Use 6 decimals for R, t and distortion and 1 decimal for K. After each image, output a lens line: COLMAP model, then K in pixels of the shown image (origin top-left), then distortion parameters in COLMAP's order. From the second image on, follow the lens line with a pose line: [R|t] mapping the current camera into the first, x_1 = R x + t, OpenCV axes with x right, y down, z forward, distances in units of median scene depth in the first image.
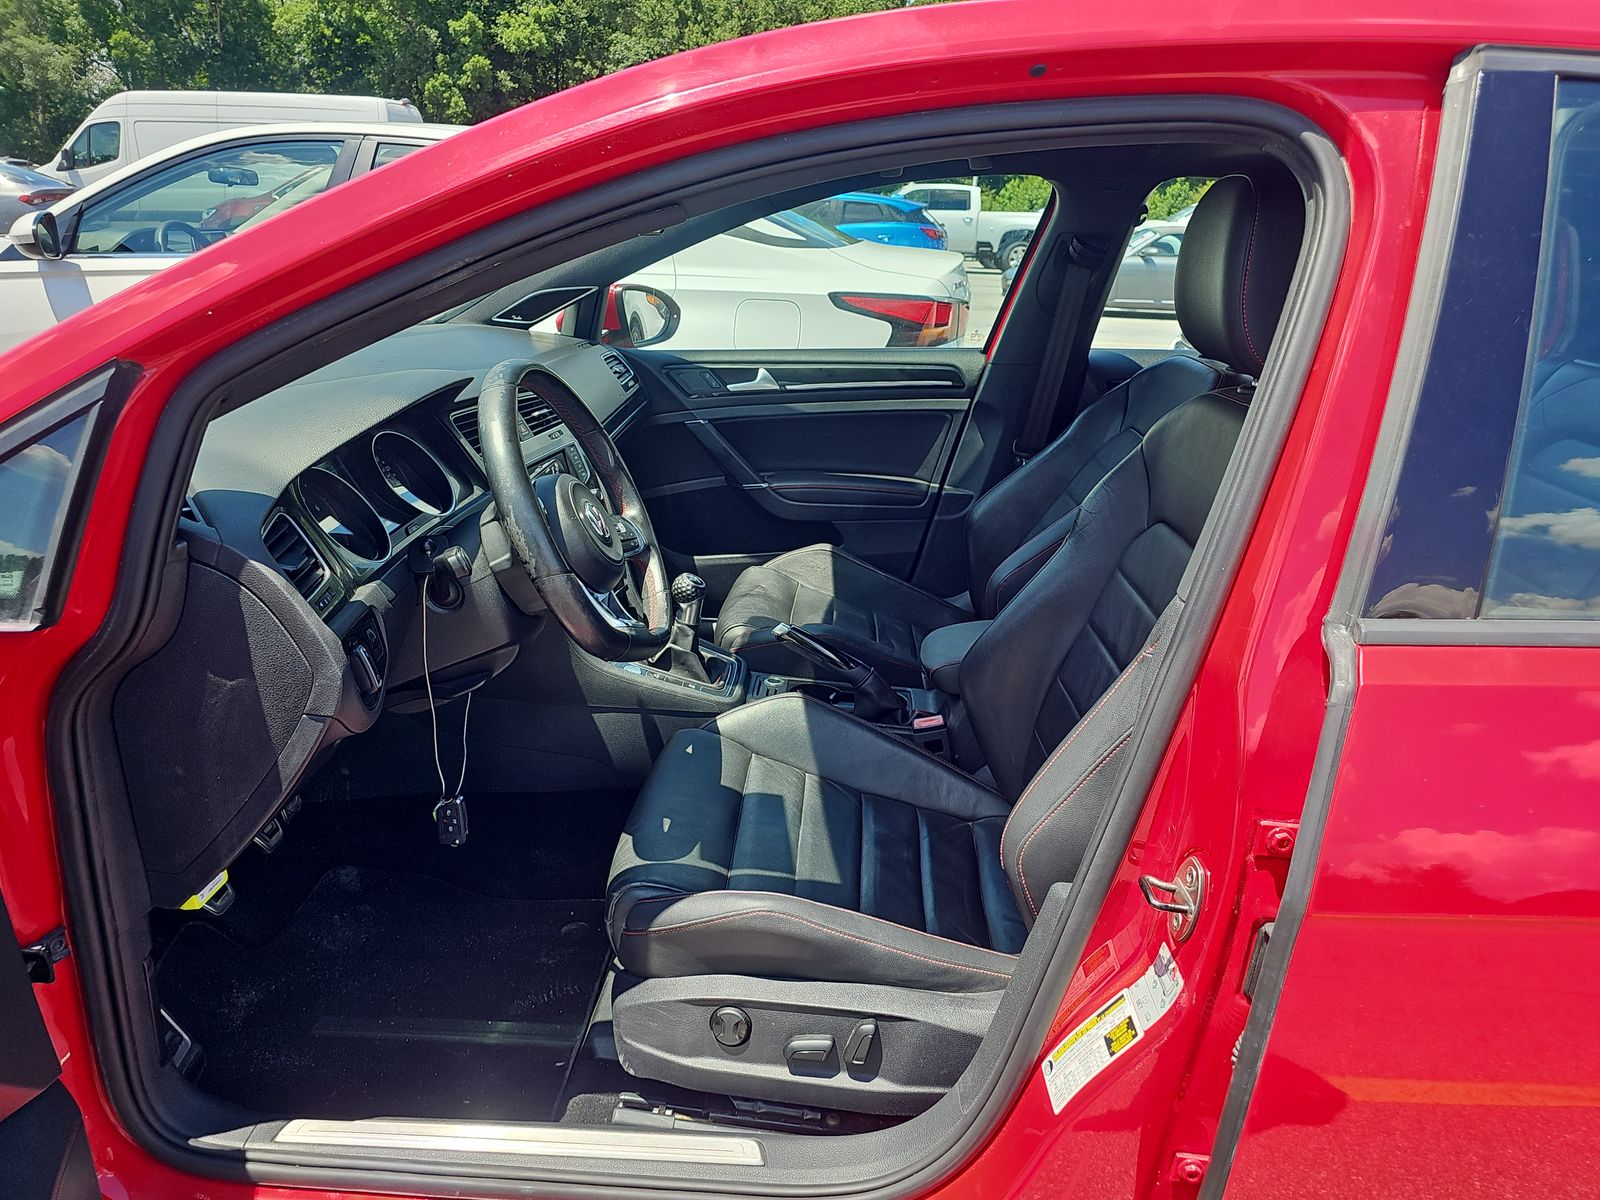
lens RADIAL K [[1074.0, 0, 800.5], [0, 1074.0, 615.8], [0, 0, 1]] dist [0.005114, -0.031709]
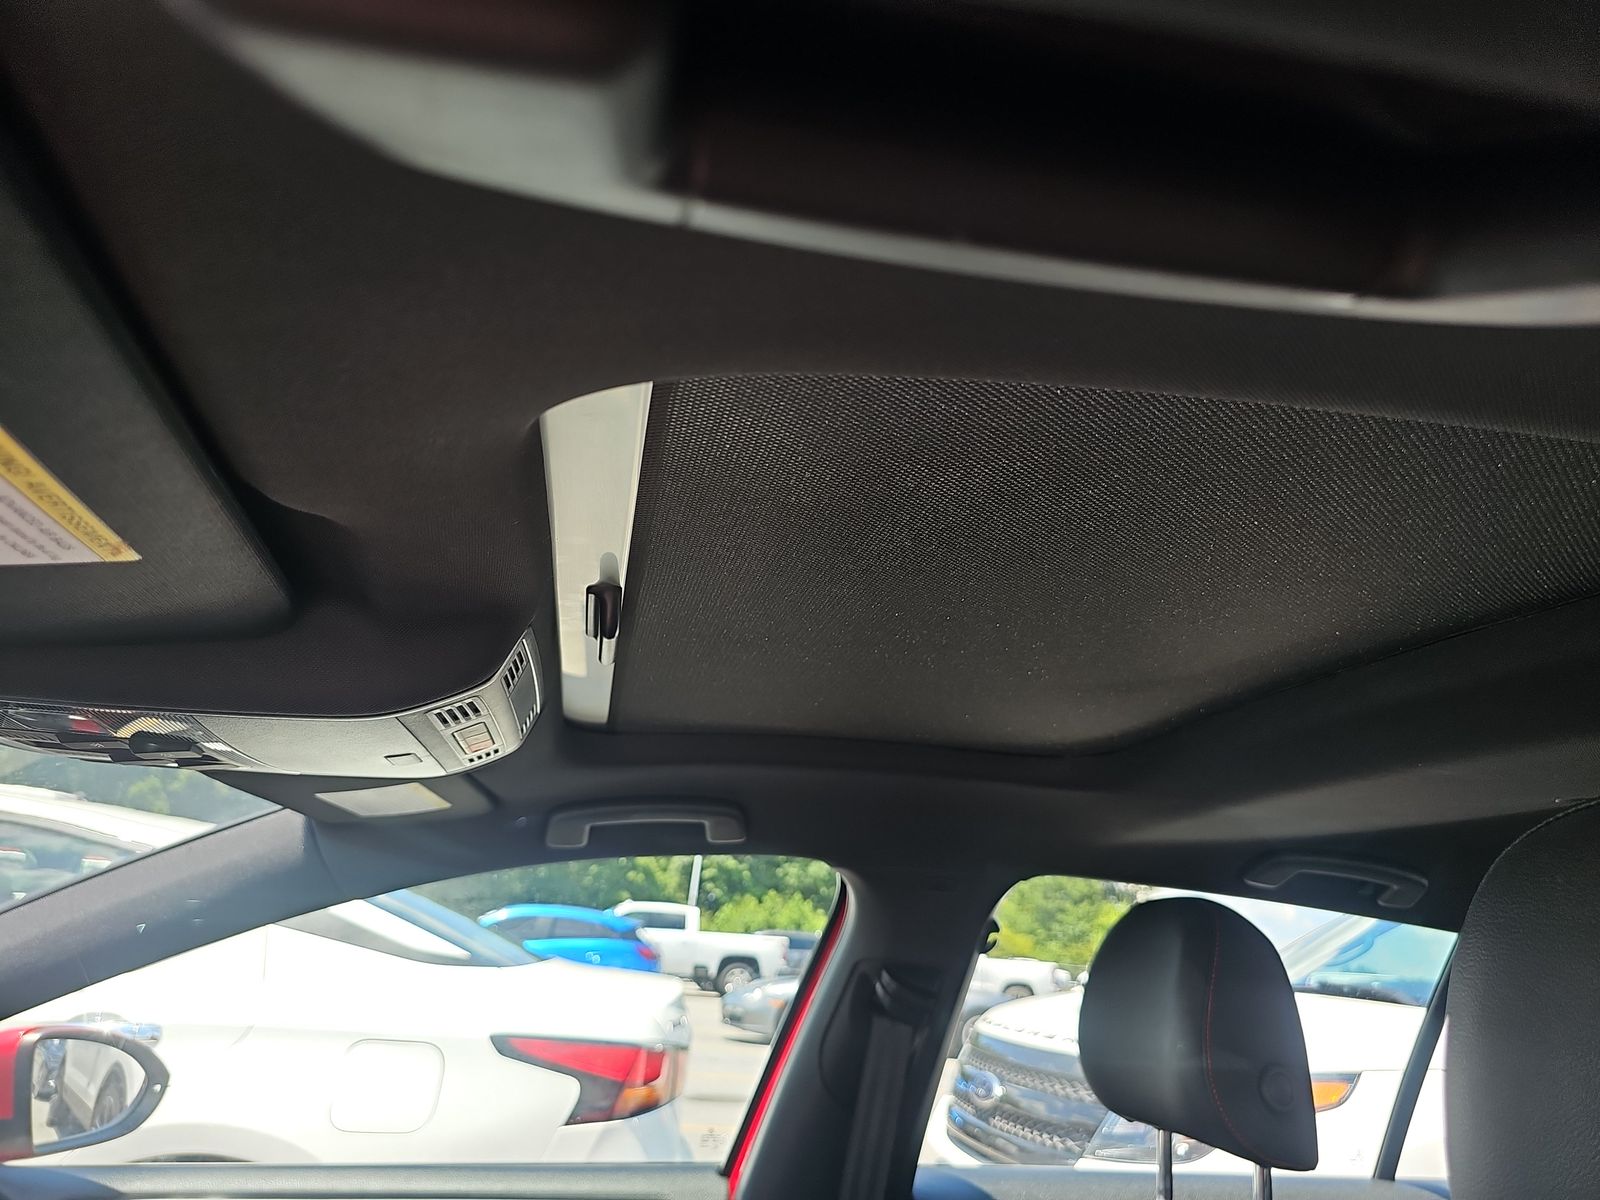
lens RADIAL K [[1074.0, 0, 793.7], [0, 1074.0, 602.3], [0, 0, 1]] dist [0.005114, -0.031709]
pose [[0.969983, 0.106561, 0.218582, 0.033333], [0.049602, 0.793271, -0.606844, -0.086413], [-0.238060, 0.599471, 0.764174, 0.244027]]
